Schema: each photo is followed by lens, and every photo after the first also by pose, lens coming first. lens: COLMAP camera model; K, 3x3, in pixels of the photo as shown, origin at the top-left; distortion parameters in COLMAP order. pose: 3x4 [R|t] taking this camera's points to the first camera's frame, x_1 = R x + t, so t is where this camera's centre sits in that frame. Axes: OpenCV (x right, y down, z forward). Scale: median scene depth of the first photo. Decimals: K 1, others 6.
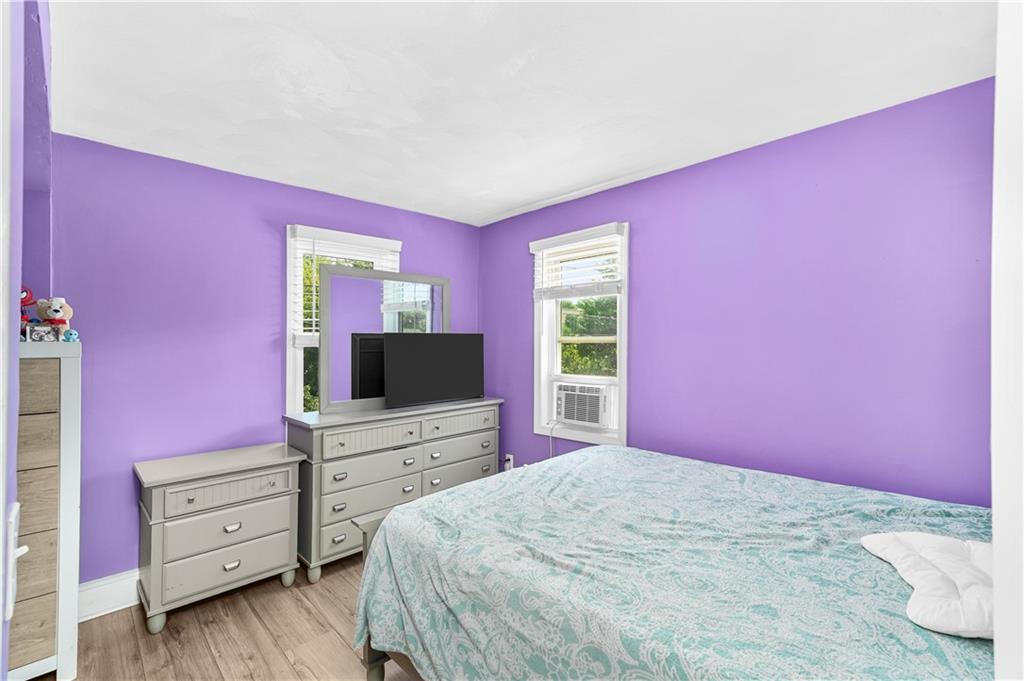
lens RADIAL K [[469.3, 0, 512.0], [0, 469.3, 340.5], [0, 0, 1]] dist [0.016349, 0.000220]
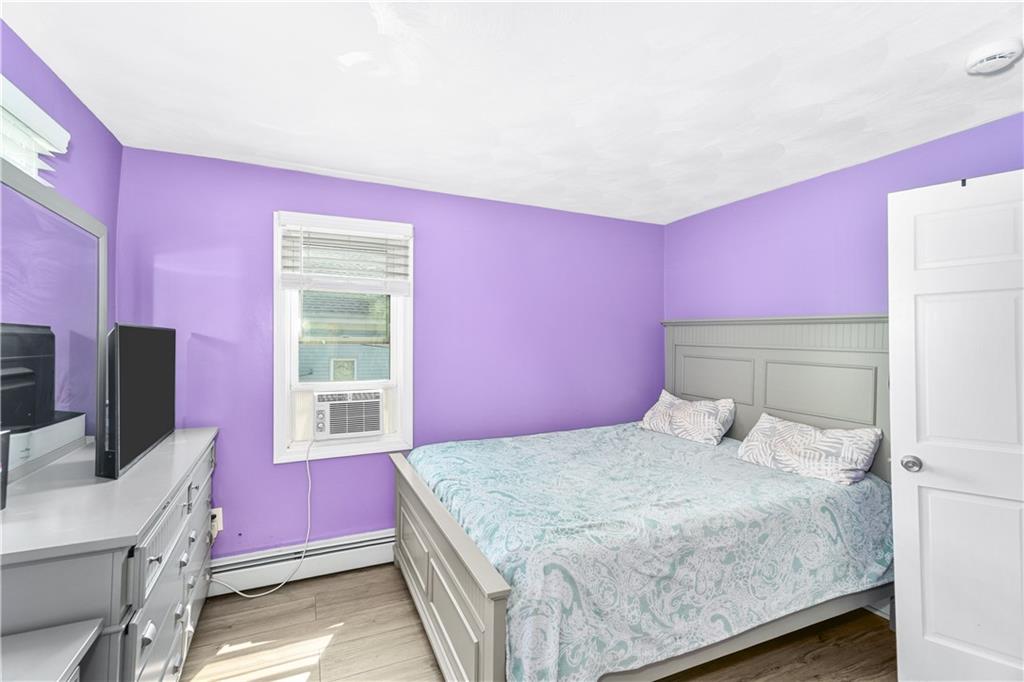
lens RADIAL K [[469.3, 0, 512.0], [0, 469.3, 341.0], [0, 0, 1]] dist [0.016349, 0.000220]
pose [[0.324386, 0.000972, 0.945924, -1.228768], [-0.005728, 0.999983, 0.000937, -0.005831], [-0.945907, -0.005723, 0.324386, 0.898685]]
